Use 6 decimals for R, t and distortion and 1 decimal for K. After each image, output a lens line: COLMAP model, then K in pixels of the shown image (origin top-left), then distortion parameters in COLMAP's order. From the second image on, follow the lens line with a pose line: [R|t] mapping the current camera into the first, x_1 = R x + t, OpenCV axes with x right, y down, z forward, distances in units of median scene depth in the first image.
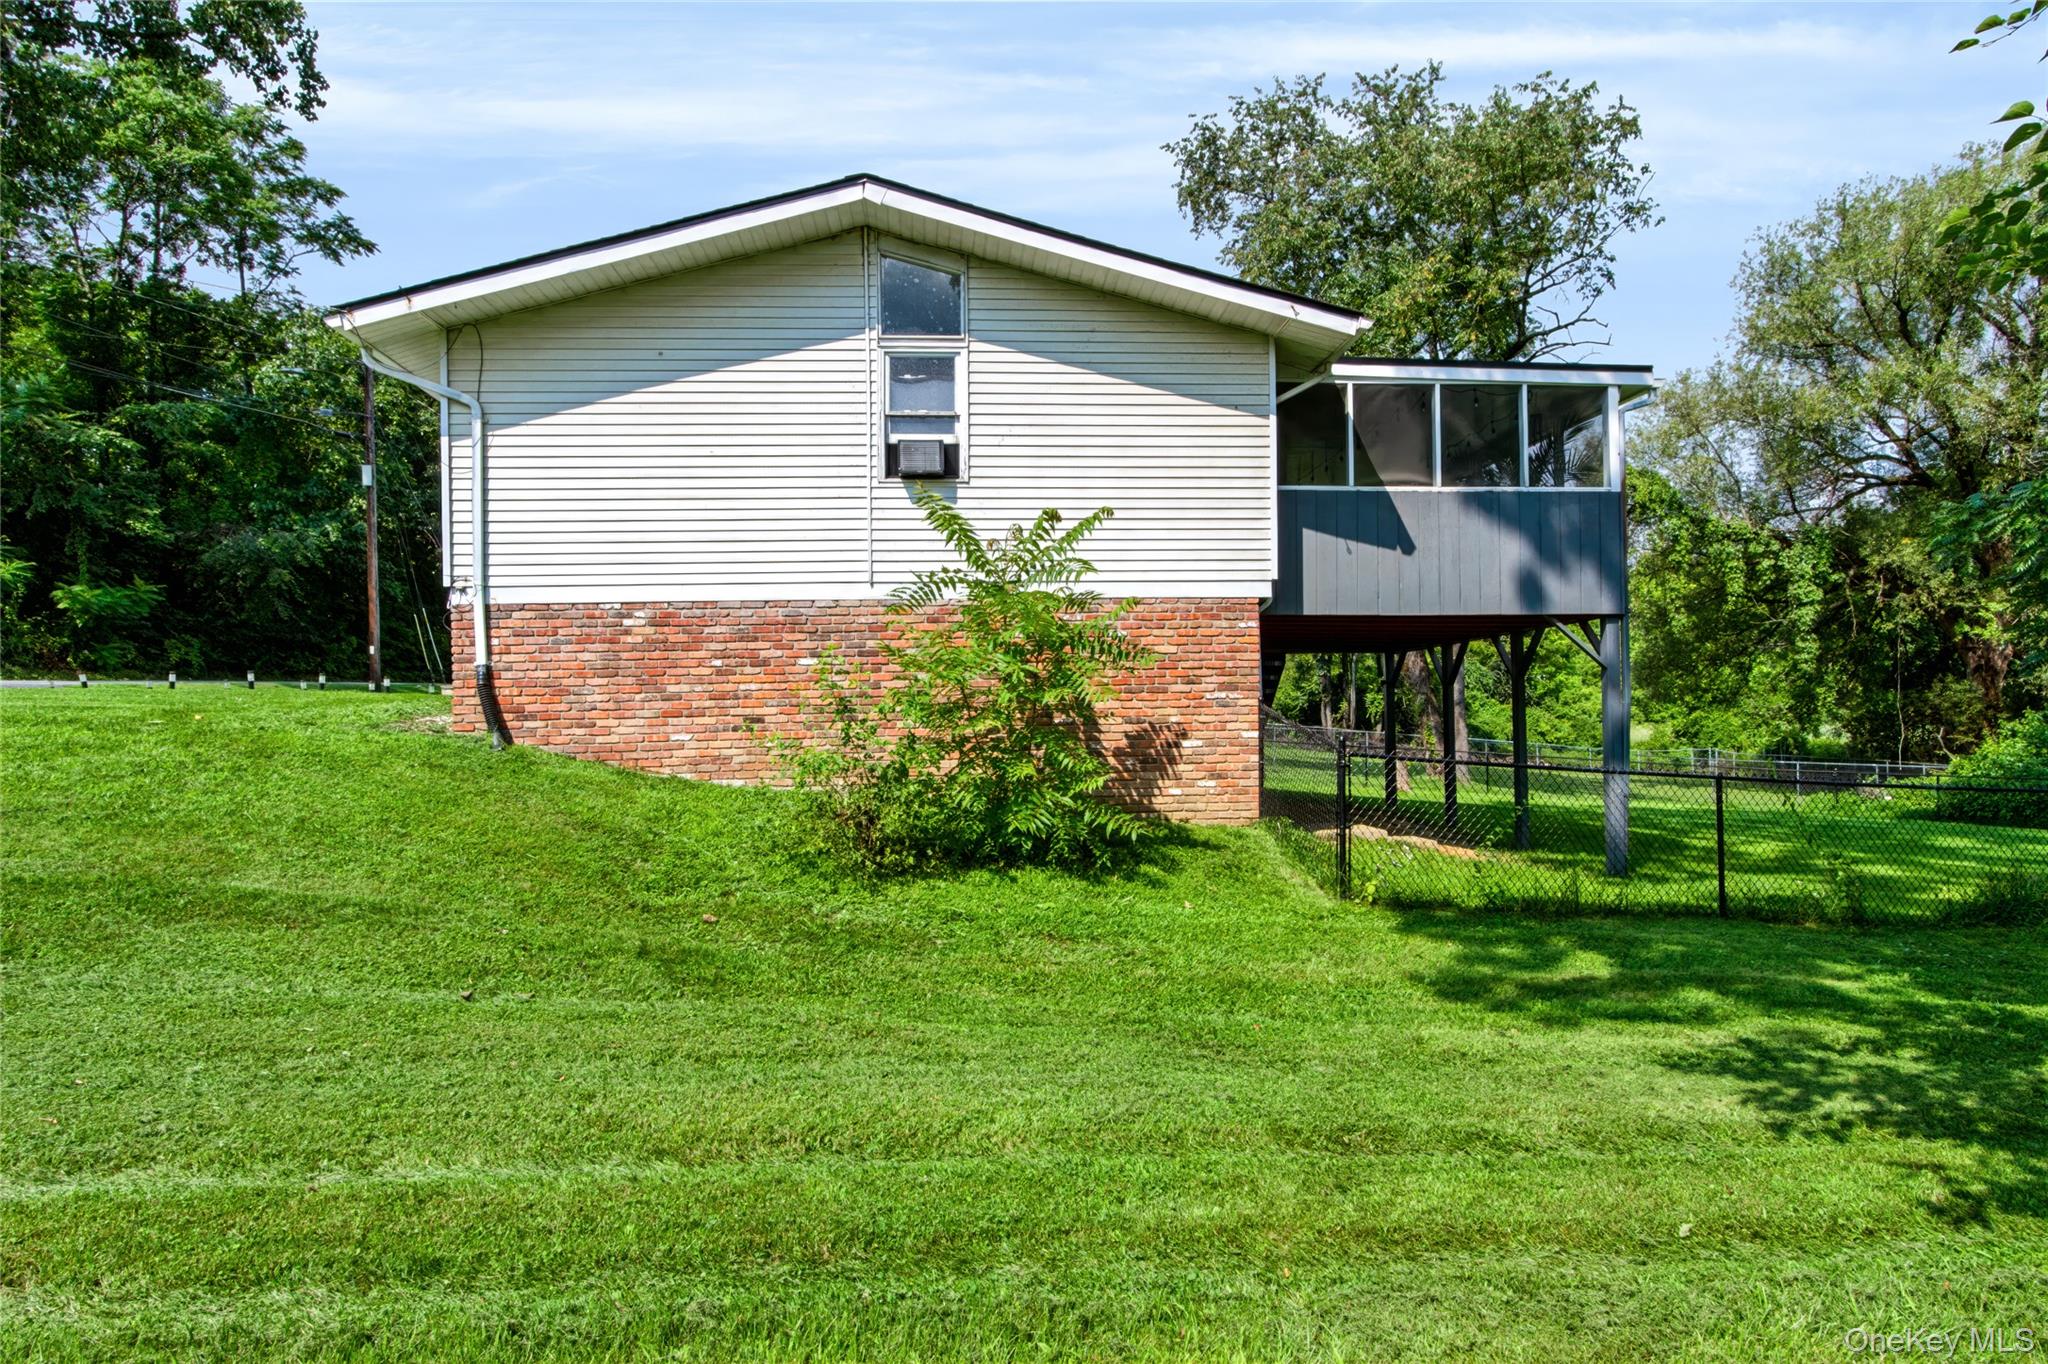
lens RADIAL K [[1194.1, 0, 1015.5], [0, 1194.1, 691.4], [0, 0, 1]] dist [0.008319, 0.000884]
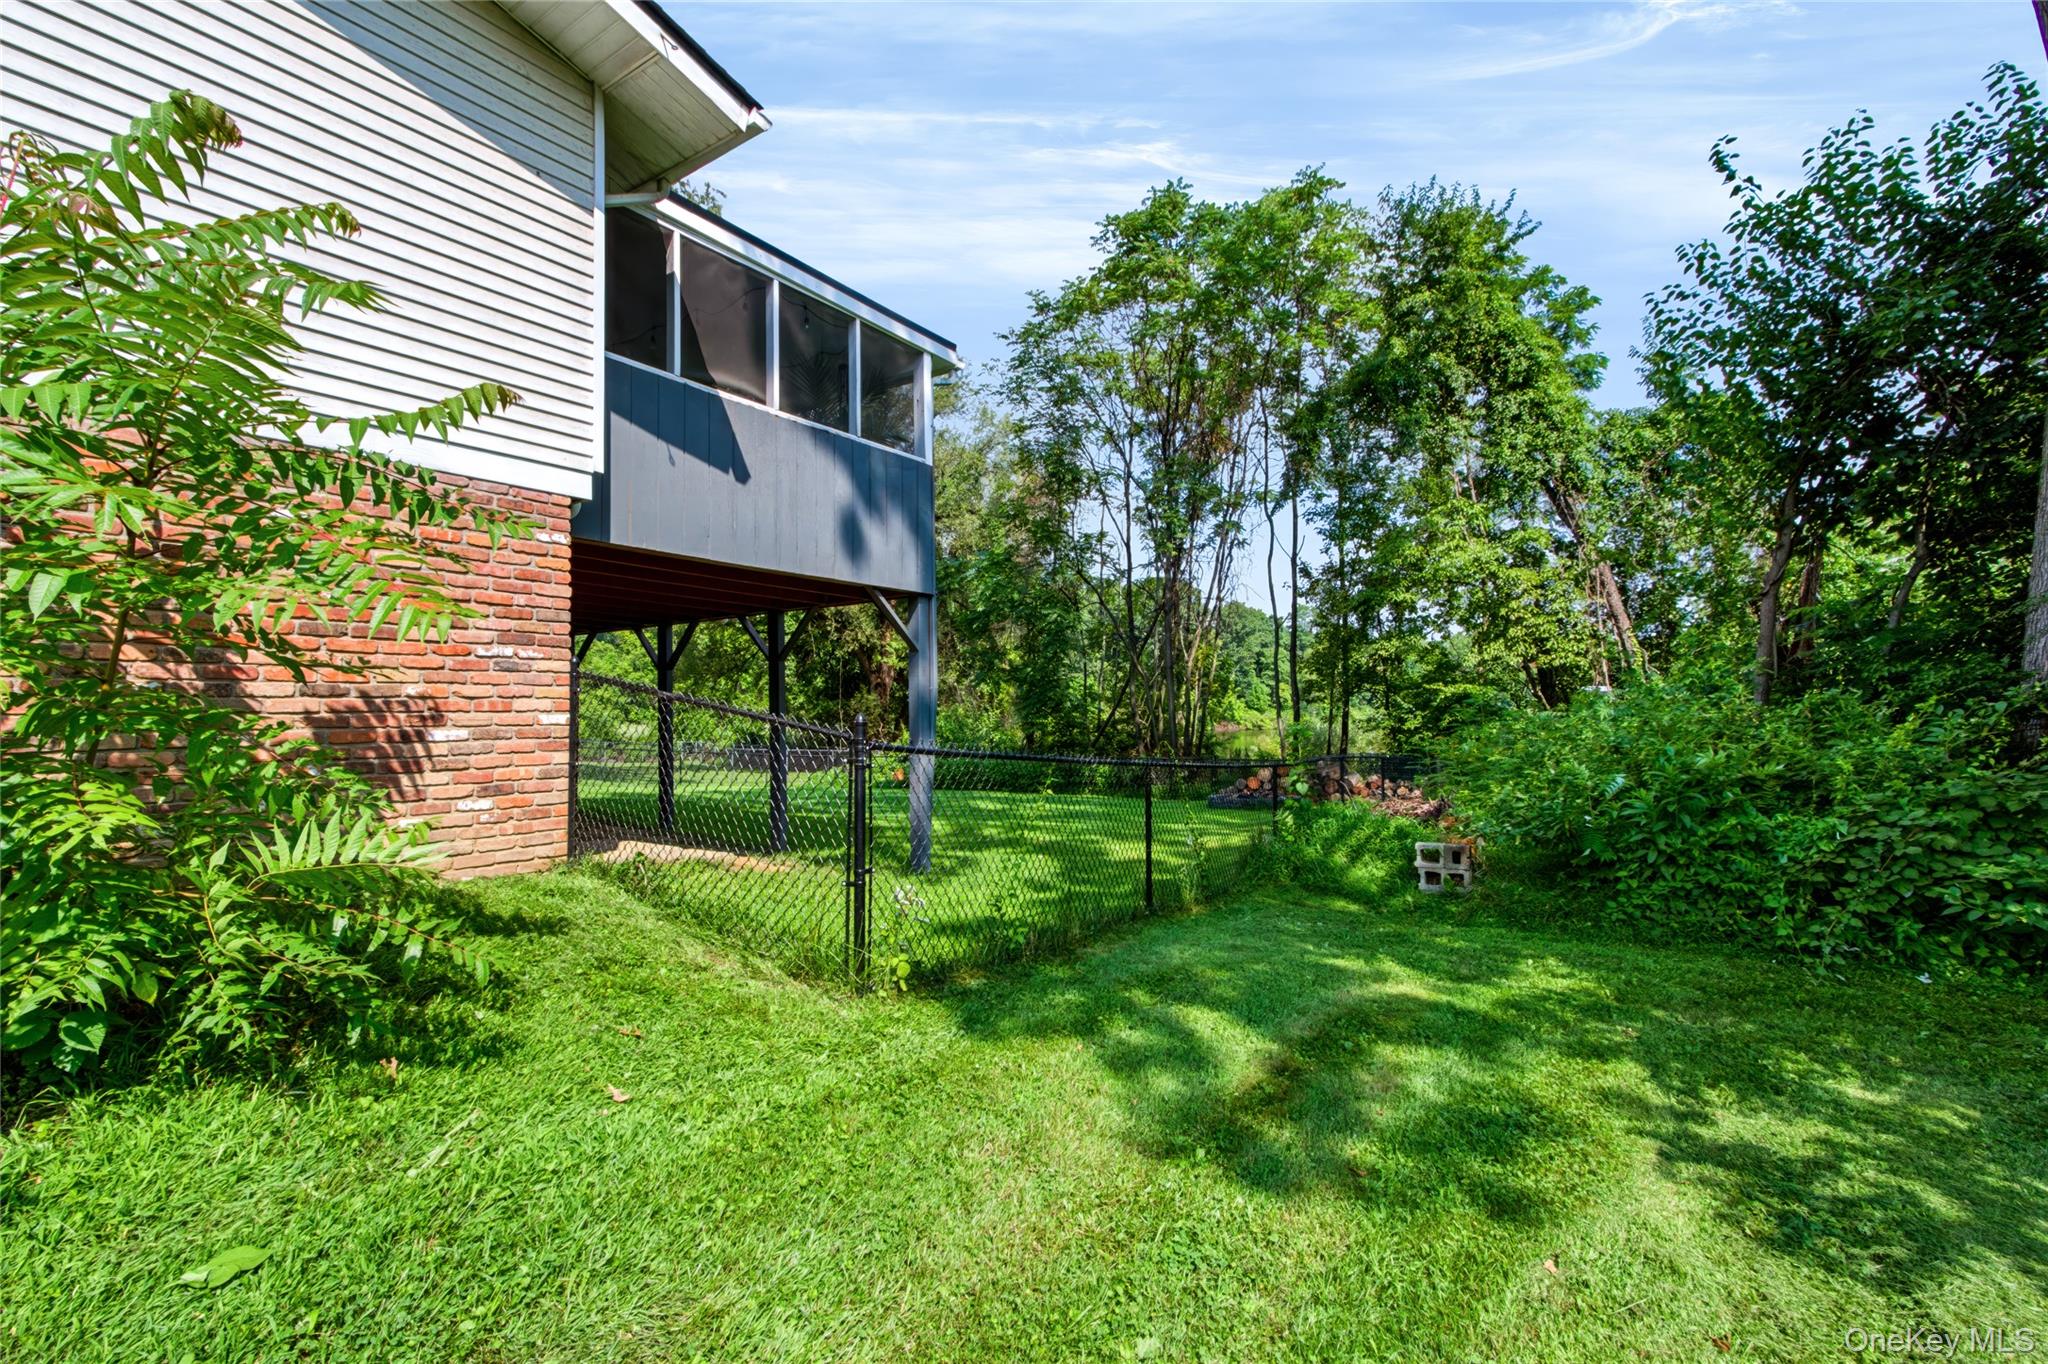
lens RADIAL K [[945.7, 0, 1038.3], [0, 945.7, 699.4], [0, 0, 1]] dist [0.007038, -0.002624]
pose [[0.620612, 0.020134, 0.783860, -0.028042], [-0.020484, 0.999745, -0.009461, 0.025637], [-0.783851, -0.010185, 0.620866, 0.506146]]
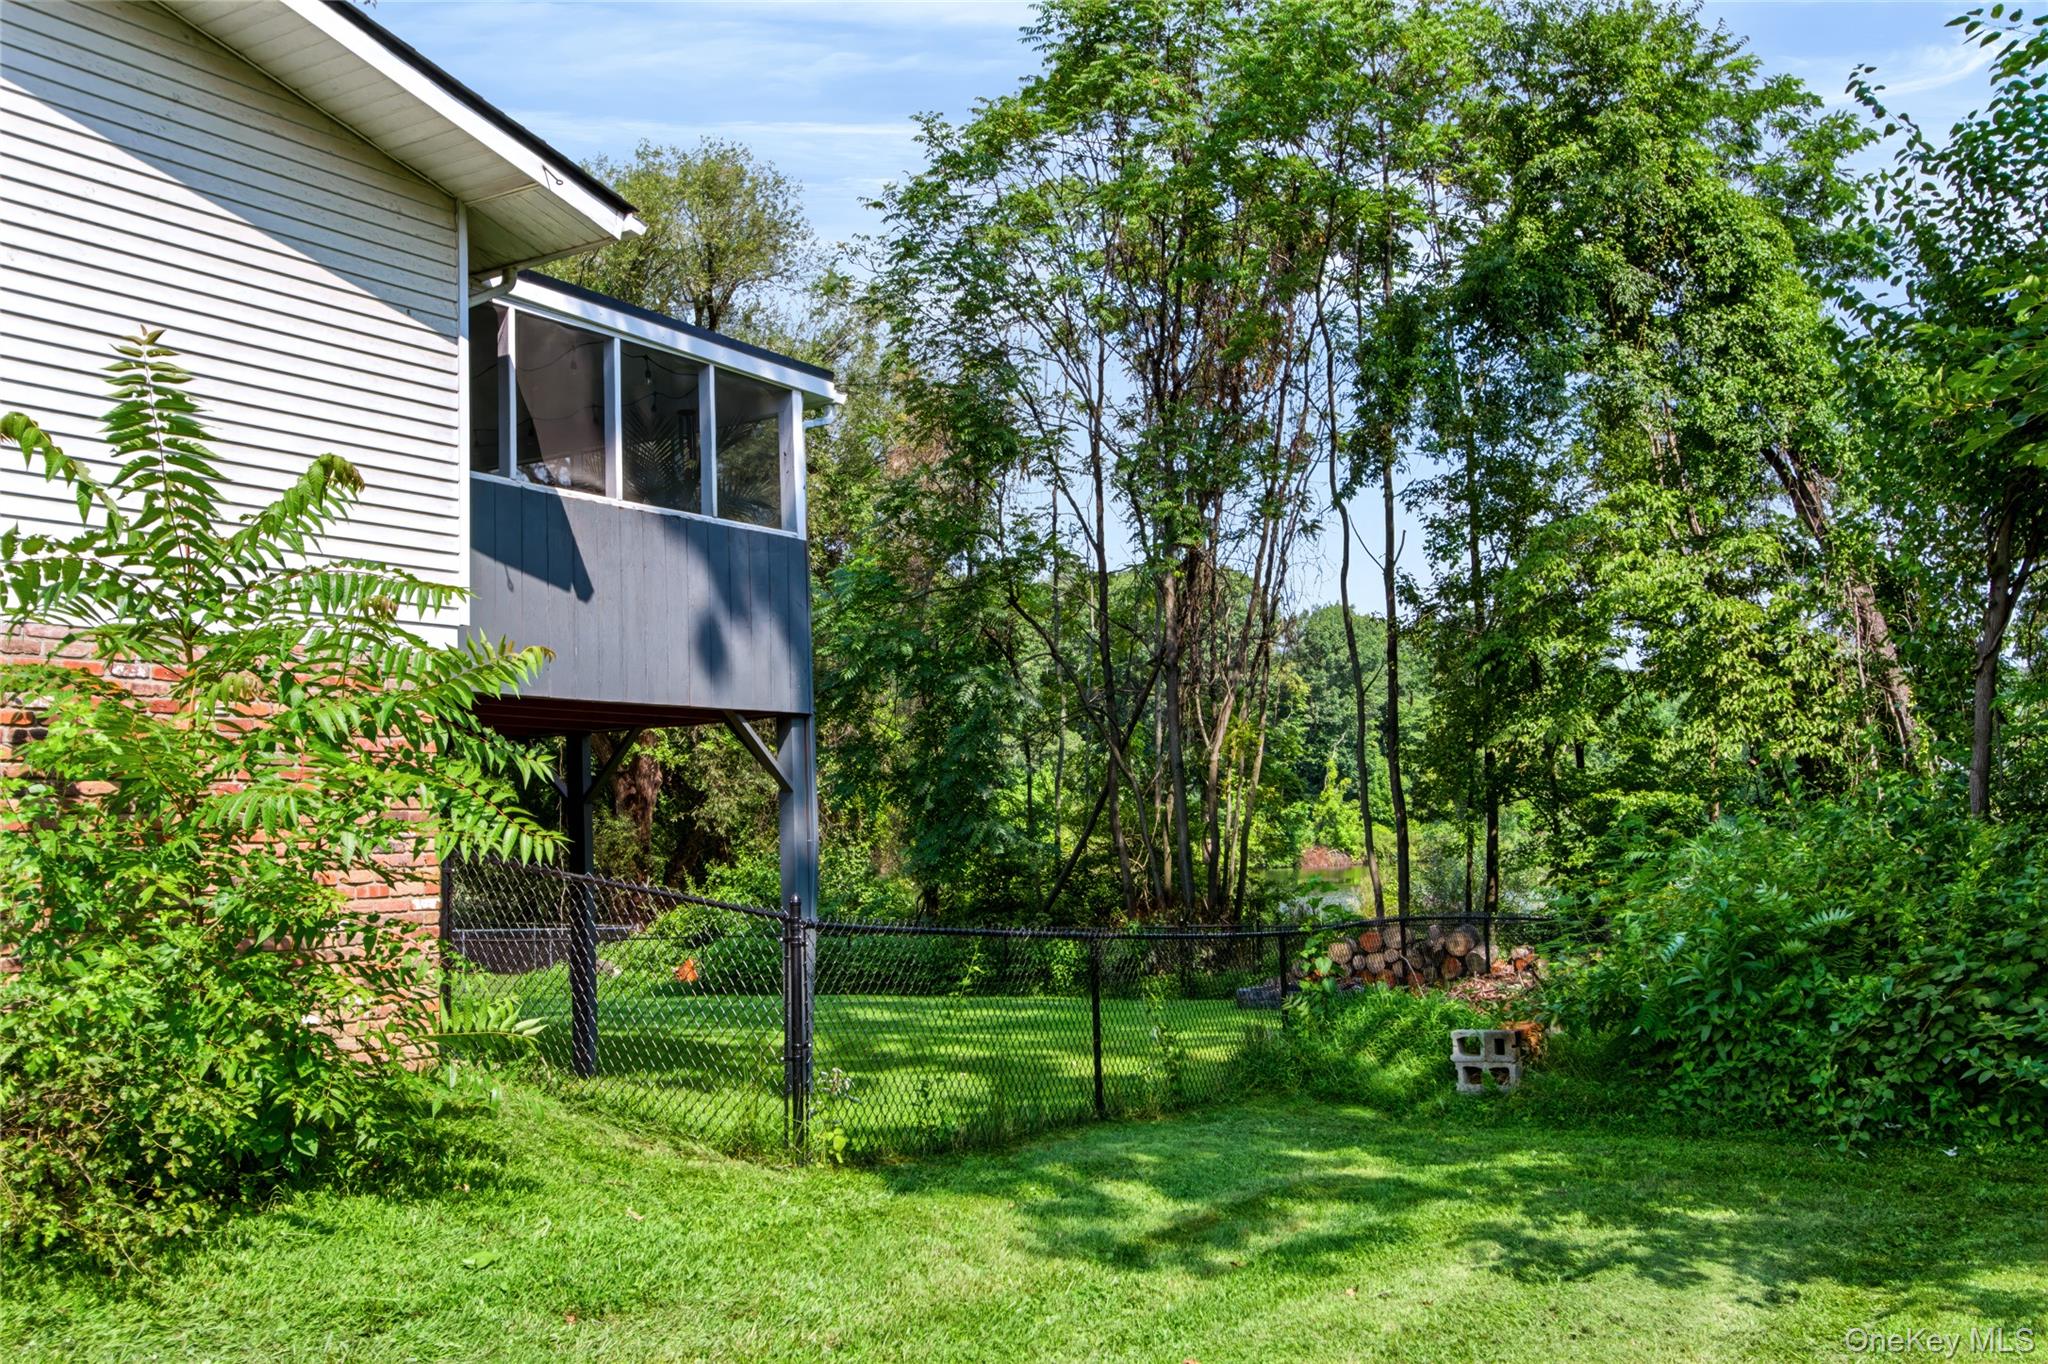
lens RADIAL K [[1966.8, 0, 1032.4], [0, 1966.8, 675.8], [0, 0, 1]] dist [0.010397, 0.000000]
pose [[0.583753, 0.060247, 0.809693, -0.377258], [0.004443, 0.996991, -0.077387, 0.003106], [-0.811919, 0.048773, 0.581729, 0.242086]]
